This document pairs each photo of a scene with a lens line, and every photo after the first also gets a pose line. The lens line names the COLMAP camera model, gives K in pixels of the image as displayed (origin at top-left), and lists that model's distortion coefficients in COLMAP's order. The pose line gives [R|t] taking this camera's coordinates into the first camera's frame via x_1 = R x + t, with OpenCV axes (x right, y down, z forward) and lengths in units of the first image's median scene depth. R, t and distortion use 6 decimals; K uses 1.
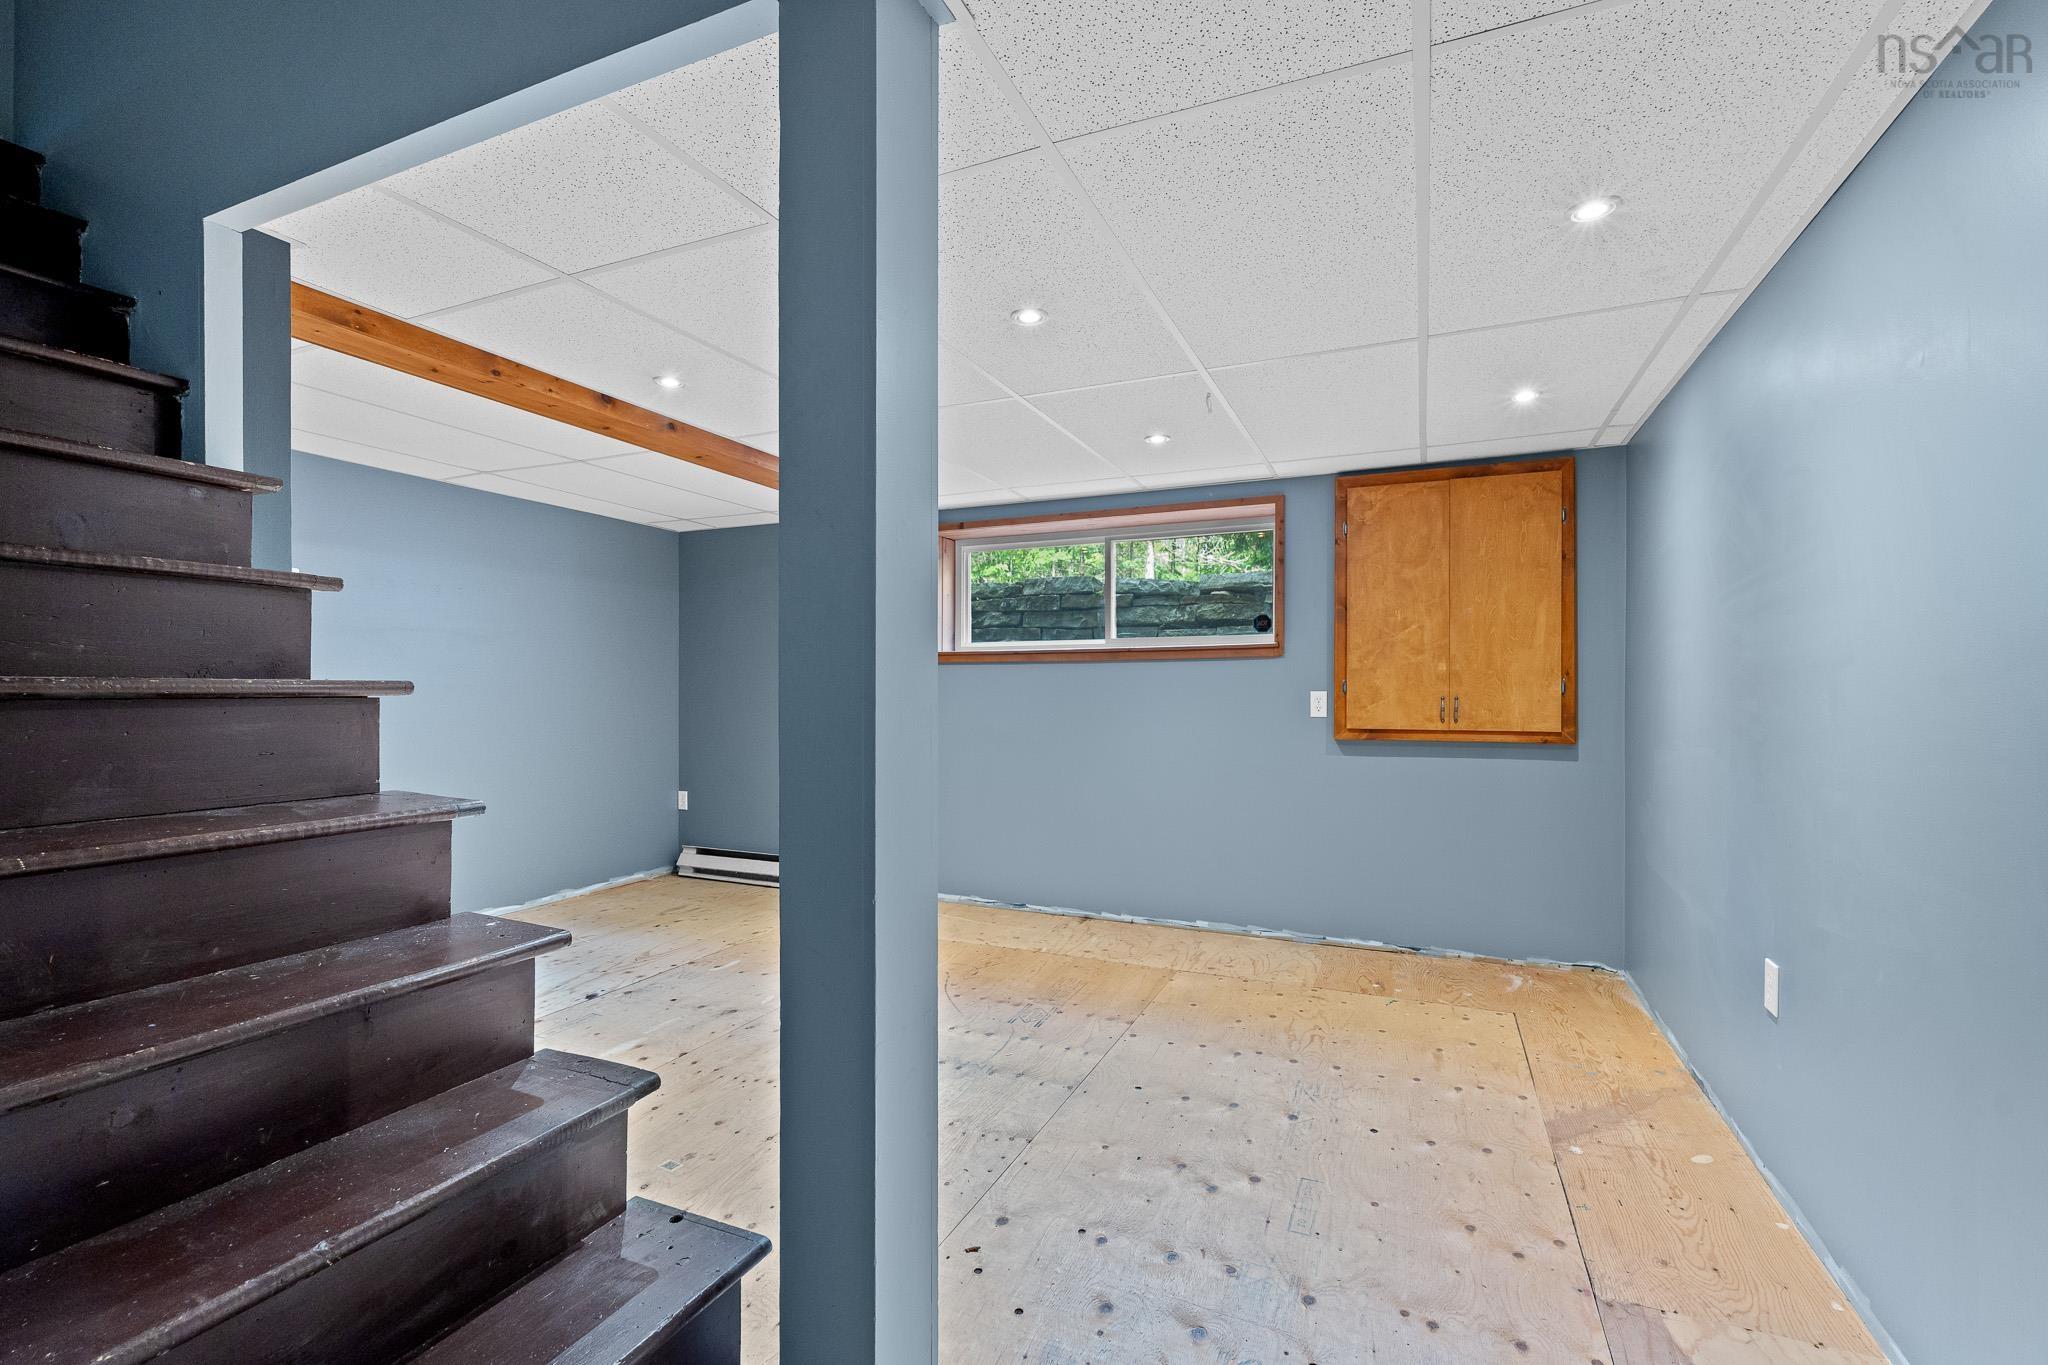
lens RADIAL K [[894.8, 0, 1022.9], [0, 894.8, 685.5], [0, 0, 1]] dist [0.000101, 0.000067]
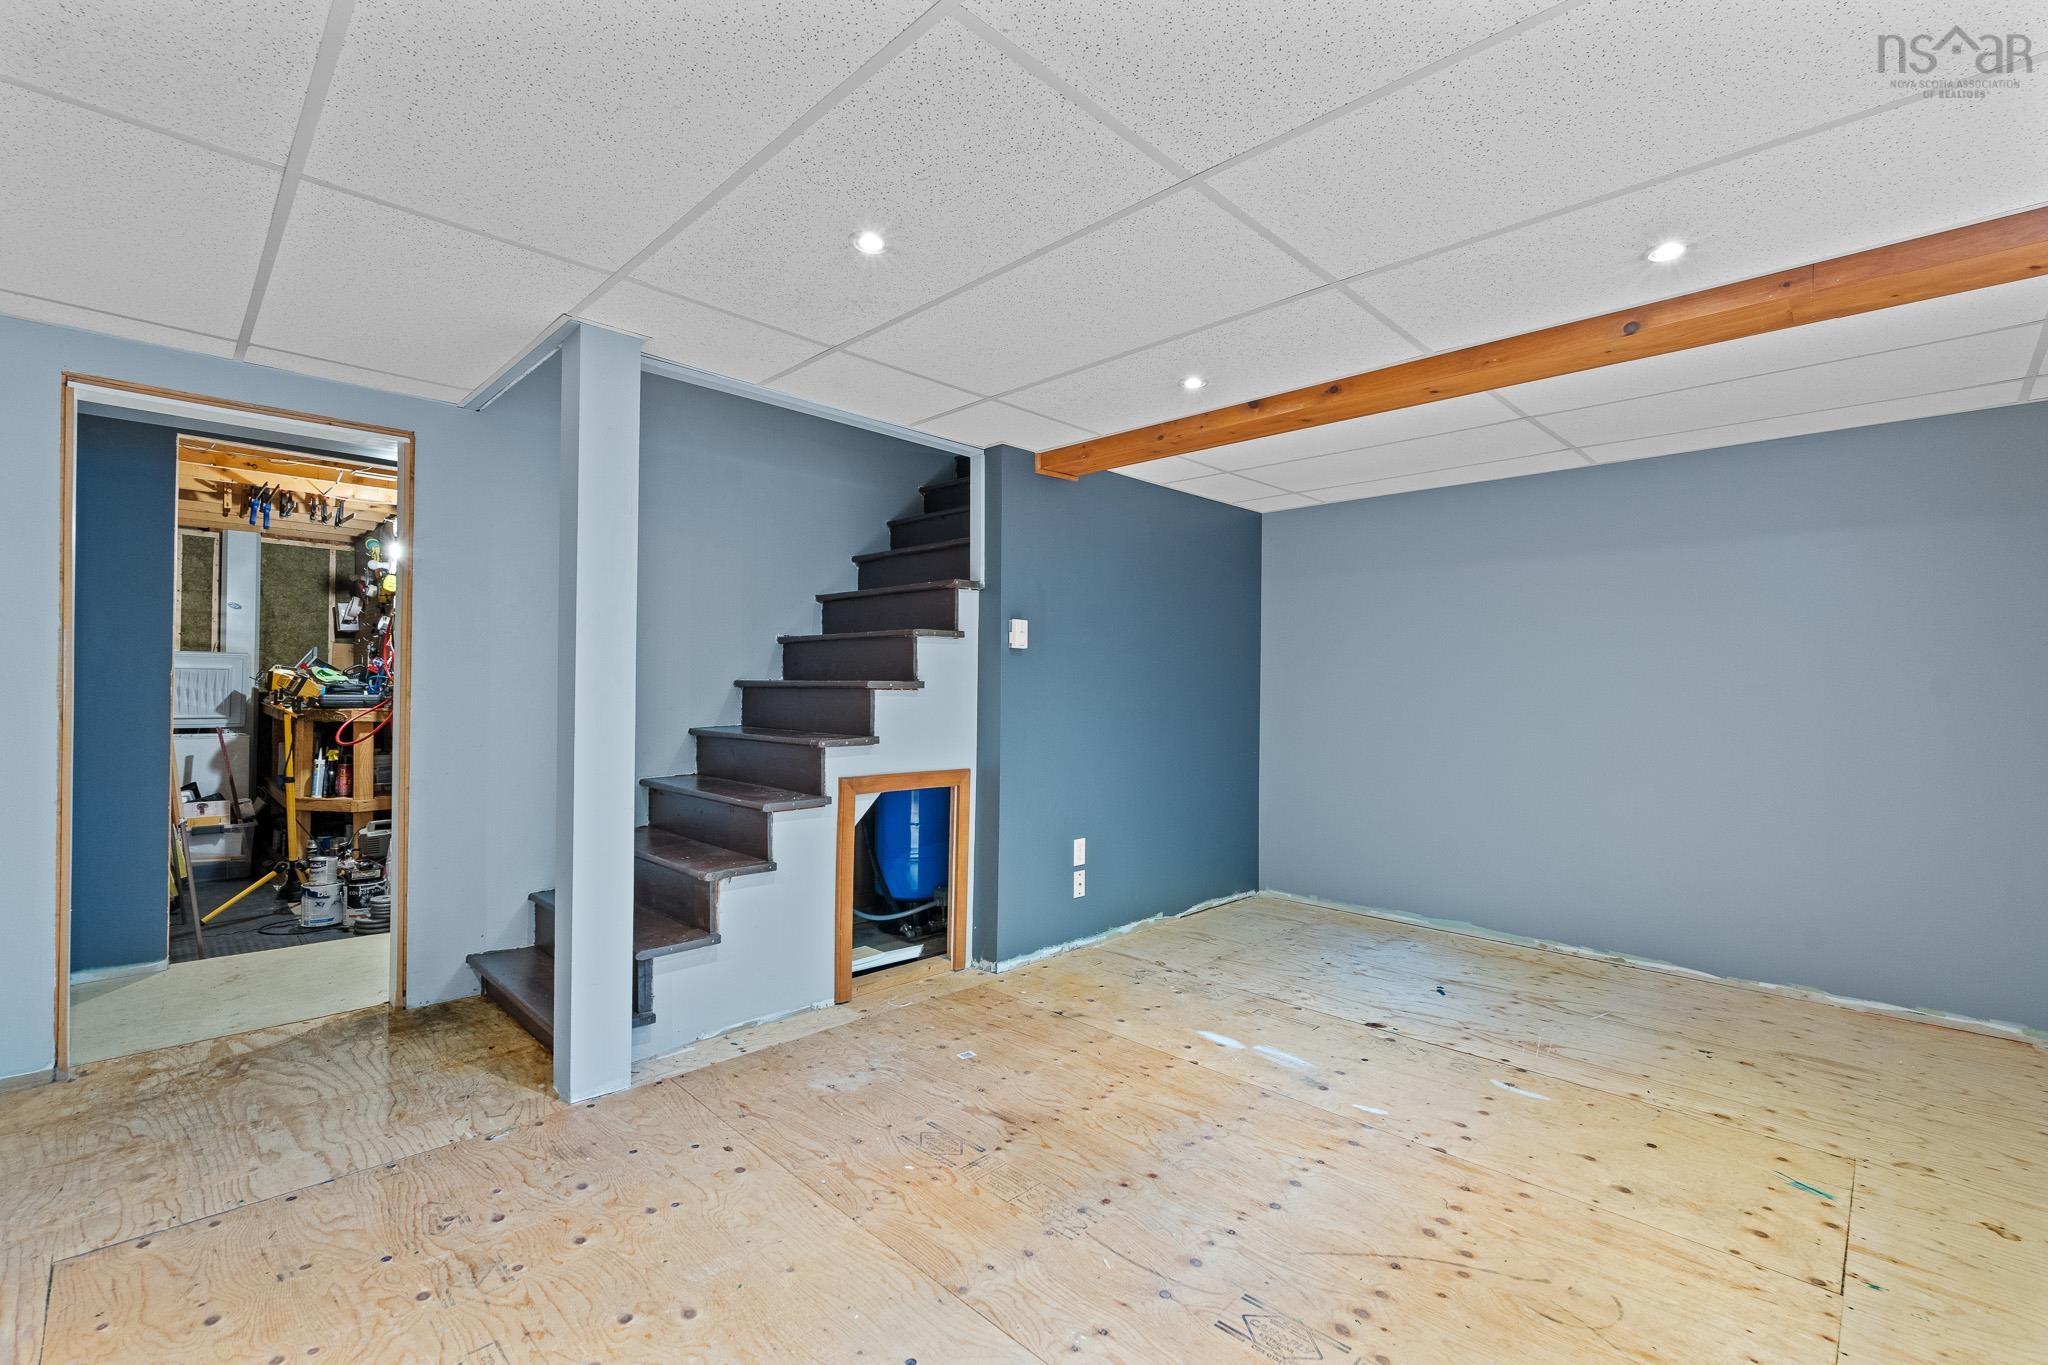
lens RADIAL K [[894.8, 0, 1022.5], [0, 894.8, 683.2], [0, 0, 1]] dist [0.000101, 0.000067]
pose [[-0.354817, -0.008134, -0.934900, 0.497201], [-0.006868, 0.999958, -0.006094, 0.004298], [0.934911, 0.004259, -0.354858, 0.963831]]
